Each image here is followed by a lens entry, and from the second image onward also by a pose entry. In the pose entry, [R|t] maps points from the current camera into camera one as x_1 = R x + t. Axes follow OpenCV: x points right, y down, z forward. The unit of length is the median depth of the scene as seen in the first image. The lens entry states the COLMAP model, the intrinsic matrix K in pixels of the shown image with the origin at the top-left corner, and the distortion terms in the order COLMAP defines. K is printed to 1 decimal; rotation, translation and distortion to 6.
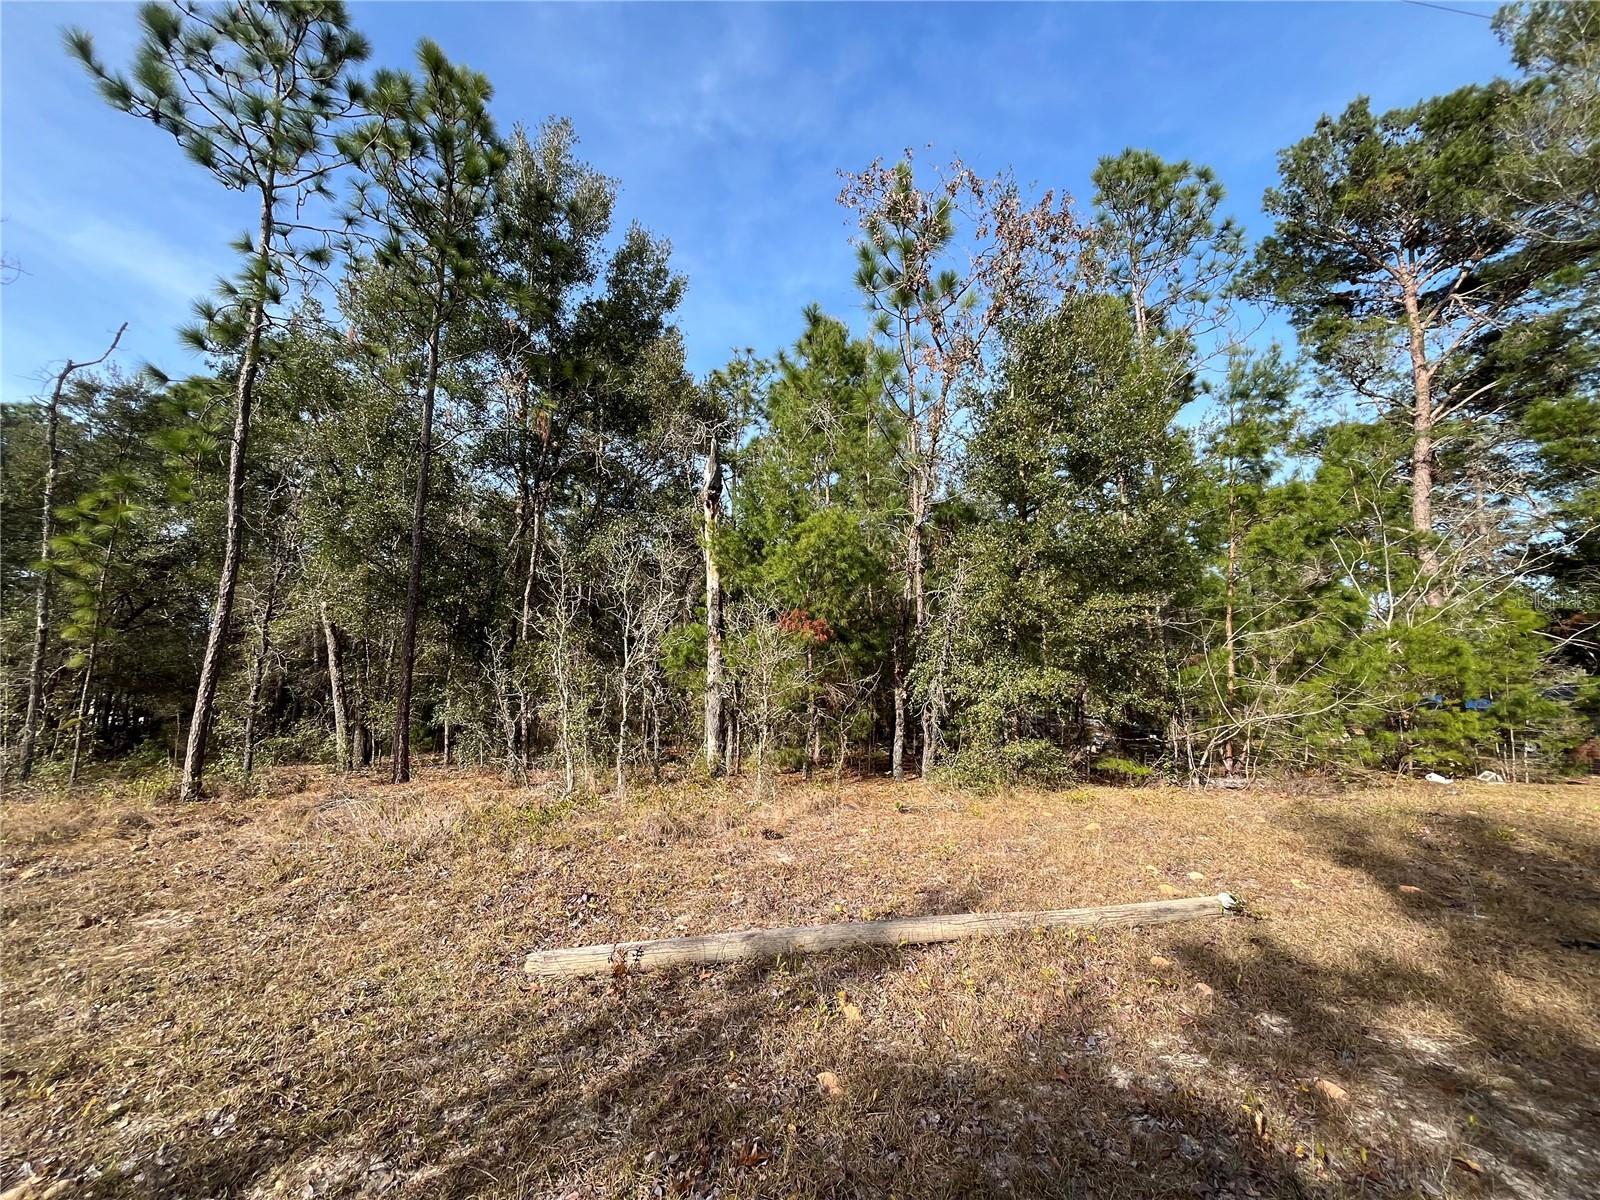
lens RADIAL K [[646.1, 0, 802.3], [0, 646.1, 596.2], [0, 0, 1]] dist [-0.000684, -0.000671]
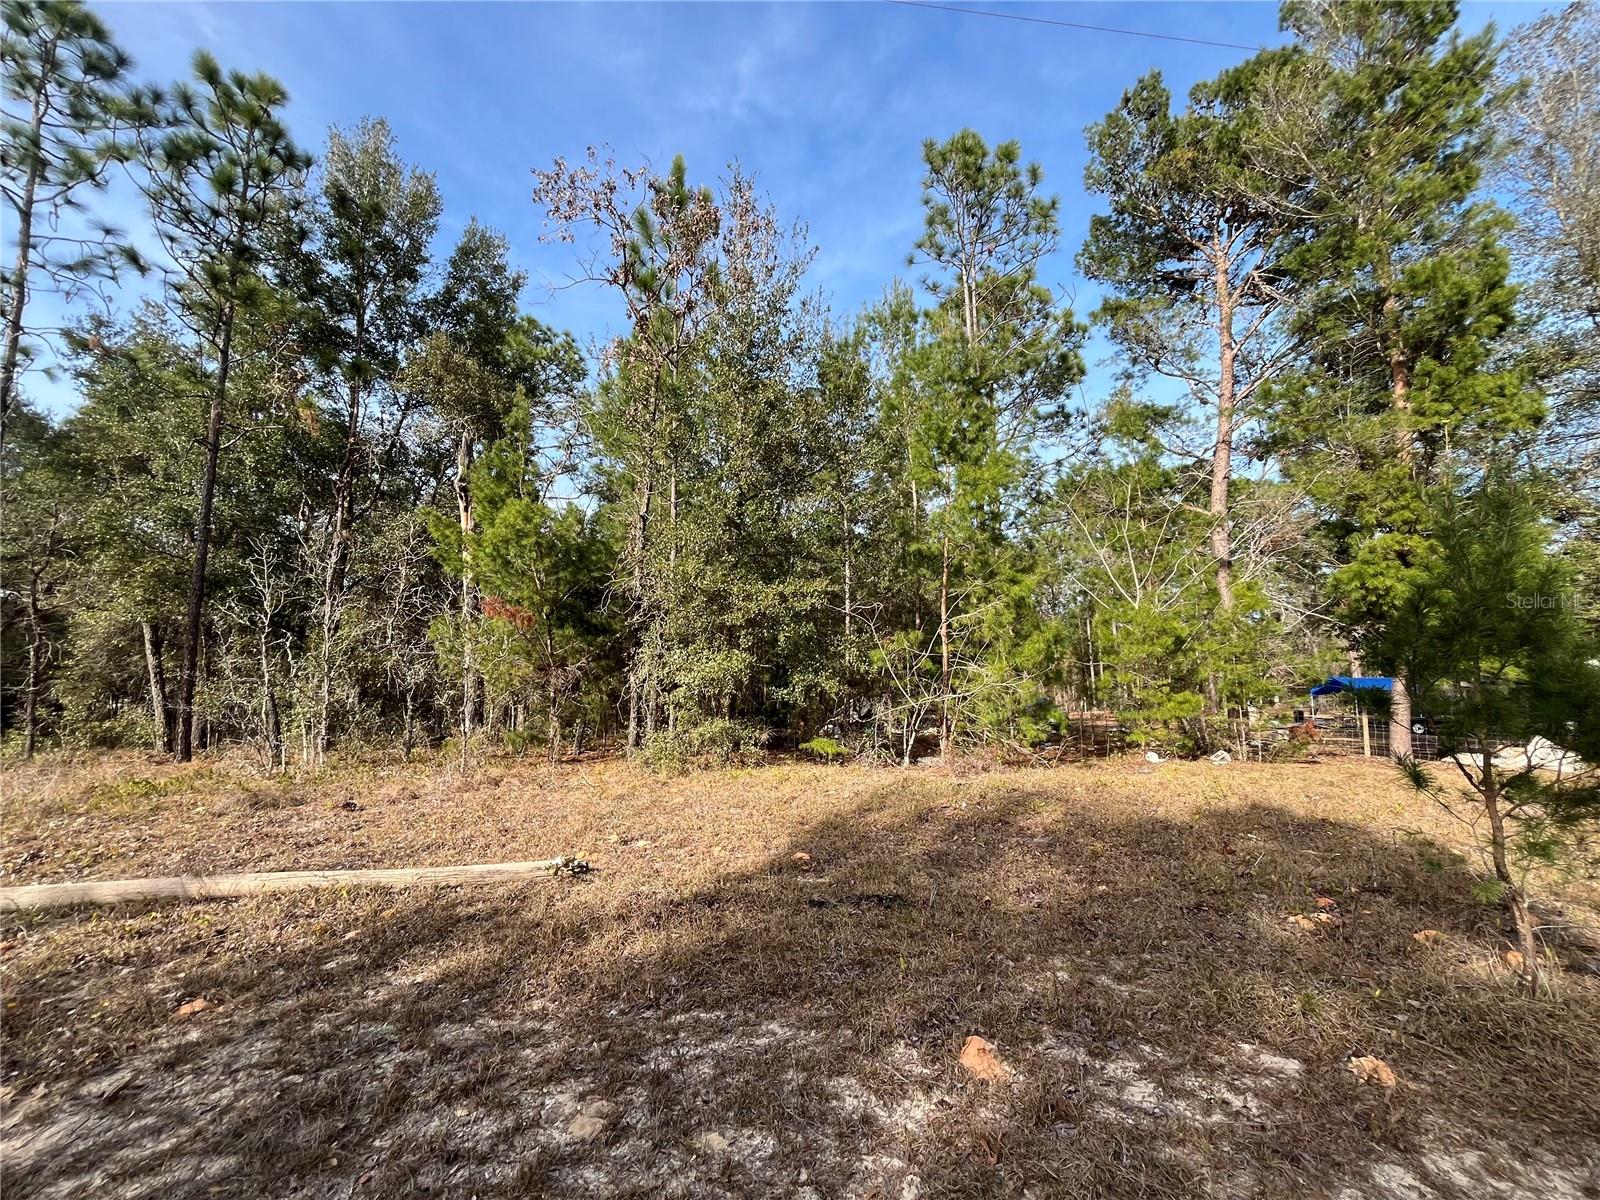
lens RADIAL K [[646.1, 0, 789.9], [0, 646.1, 598.0], [0, 0, 1]] dist [-0.000684, -0.000671]
pose [[0.999476, -0.009413, -0.030967, 0.418203], [0.010239, 0.999593, 0.026613, -0.001896], [0.030704, -0.026916, 0.999166, -0.029494]]
